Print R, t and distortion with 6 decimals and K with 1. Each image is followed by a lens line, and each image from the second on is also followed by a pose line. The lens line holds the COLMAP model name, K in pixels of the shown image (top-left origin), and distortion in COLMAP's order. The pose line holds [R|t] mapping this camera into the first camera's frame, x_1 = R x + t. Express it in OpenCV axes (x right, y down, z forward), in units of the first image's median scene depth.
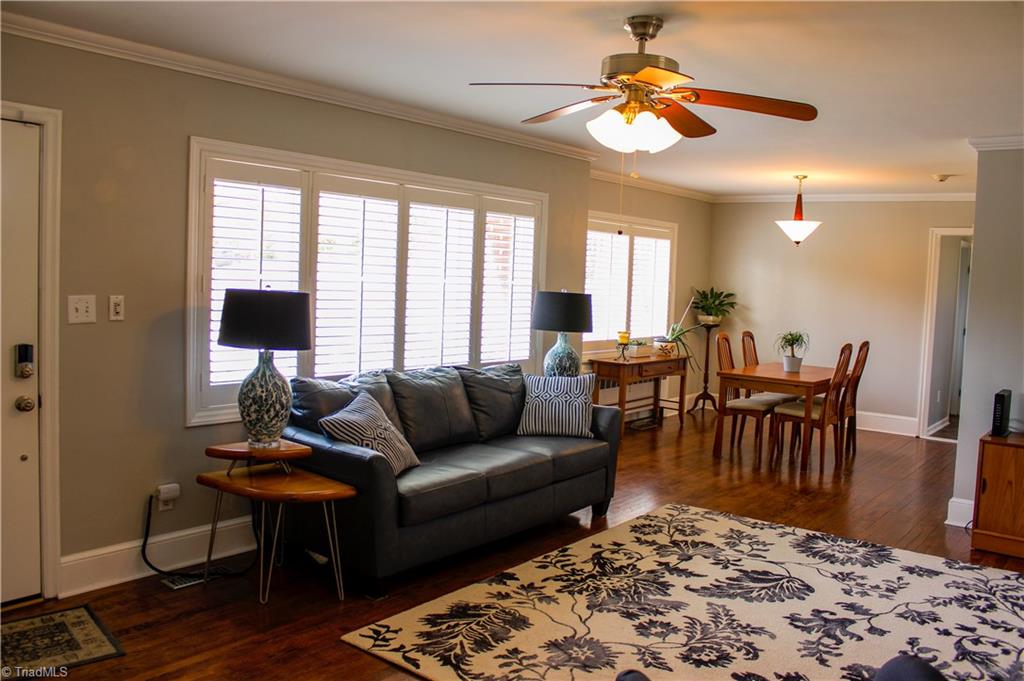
lens RADIAL K [[849.9, 0, 507.0], [0, 849.9, 335.9], [0, 0, 1]] dist [-0.166912, 0.150321]
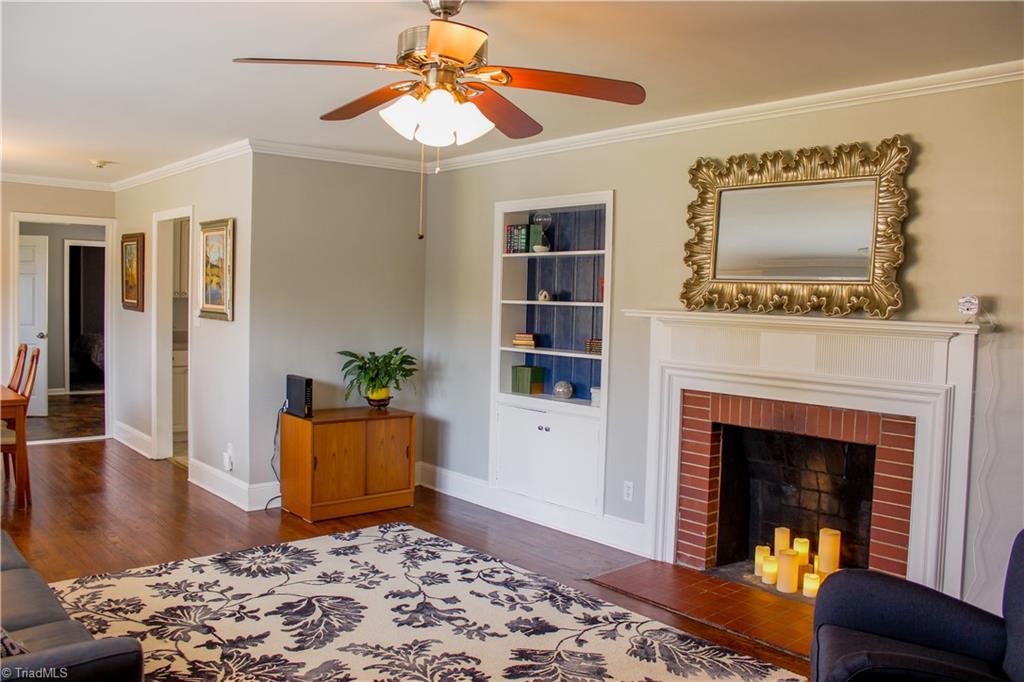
lens RADIAL K [[849.9, 0, 507.0], [0, 849.9, 336.4], [0, 0, 1]] dist [-0.166912, 0.150321]
pose [[0.186098, -0.081919, 0.979110, -0.517326], [0.054836, 0.995831, 0.072896, -0.061577], [-0.981000, 0.040124, 0.189815, 0.586983]]
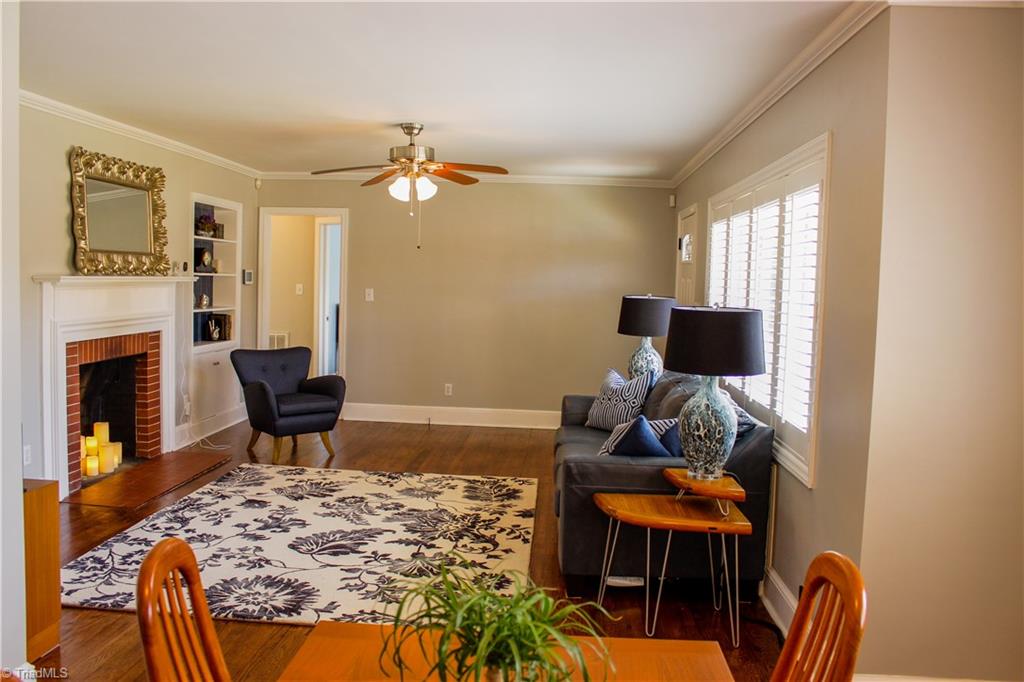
lens RADIAL K [[849.9, 0, 507.0], [0, 849.9, 336.4], [0, 0, 1]] dist [-0.166912, 0.150321]
pose [[-0.818979, -0.022609, -0.573378, 0.744008], [-0.102973, 0.988794, 0.108092, -0.113321], [0.564508, 0.147568, -0.812129, 1.938568]]
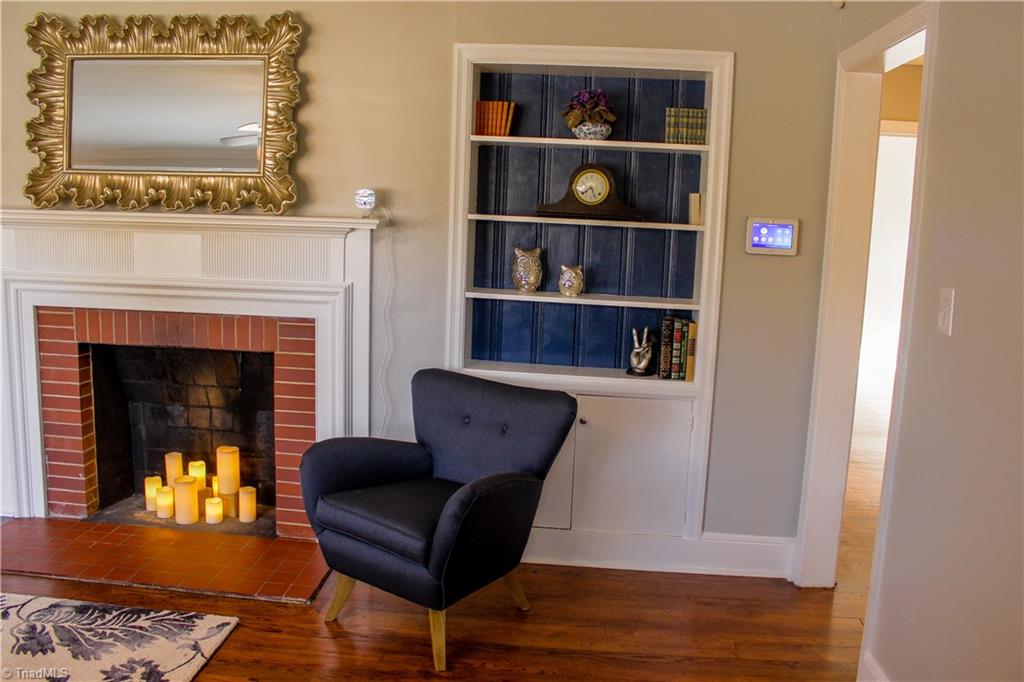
lens RADIAL K [[858.0, 0, 510.9], [0, 858.0, 335.9], [0, 0, 1]] dist [-0.165298, 0.136807]
pose [[-0.551223, -0.178985, 0.814934, -0.398690], [0.005470, 0.975924, 0.218043, -0.057040], [-0.834340, 0.124648, -0.536972, 0.625981]]
